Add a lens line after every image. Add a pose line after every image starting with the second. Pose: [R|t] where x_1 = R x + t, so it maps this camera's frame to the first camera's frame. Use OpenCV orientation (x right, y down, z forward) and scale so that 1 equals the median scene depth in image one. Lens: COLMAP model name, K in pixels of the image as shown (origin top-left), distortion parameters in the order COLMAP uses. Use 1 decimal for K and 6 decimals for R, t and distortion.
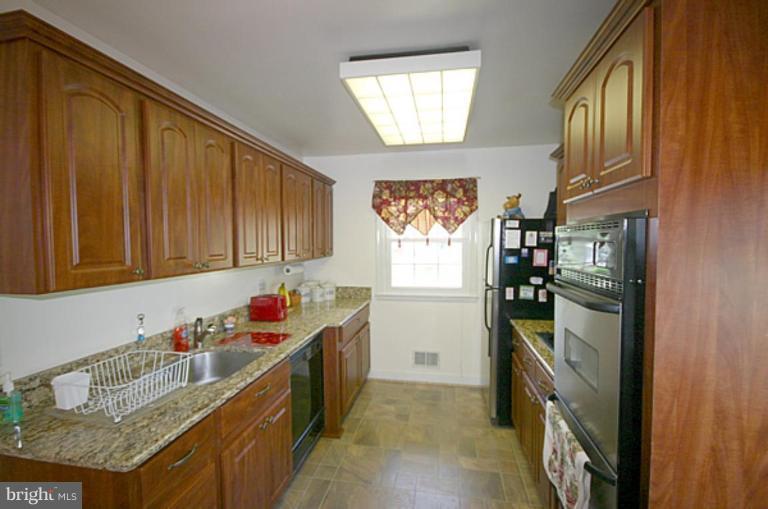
lens RADIAL K [[352.5, 0, 384.0], [0, 352.5, 254.5], [0, 0, 1]] dist [-0.000777, -0.000585]
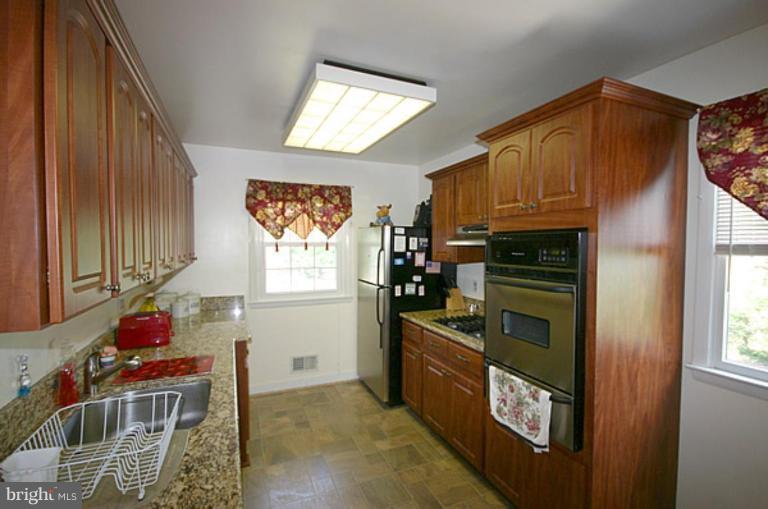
lens RADIAL K [[352.5, 0, 384.0], [0, 352.5, 254.5], [0, 0, 1]] dist [-0.000777, -0.000585]
pose [[0.836393, -0.010417, 0.548032, -0.245994], [0.015679, 0.999865, -0.004923, -0.002763], [-0.547907, 0.012710, 0.836443, 0.041687]]
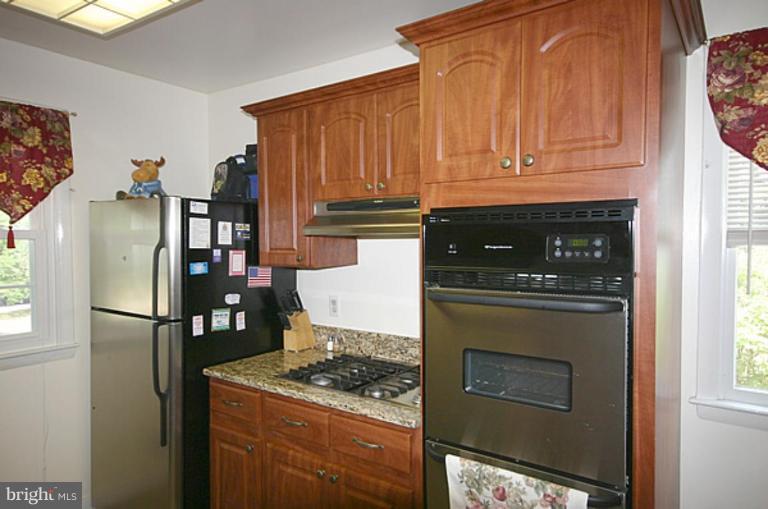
lens RADIAL K [[503.2, 0, 384.0], [0, 503.2, 254.5], [0, 0, 1]] dist [0.024941, 0.002278]
pose [[0.429506, -0.021292, 0.902813, -0.211077], [0.033667, 0.999405, 0.007553, -0.003106], [-0.902436, 0.027151, 0.429967, 0.272696]]
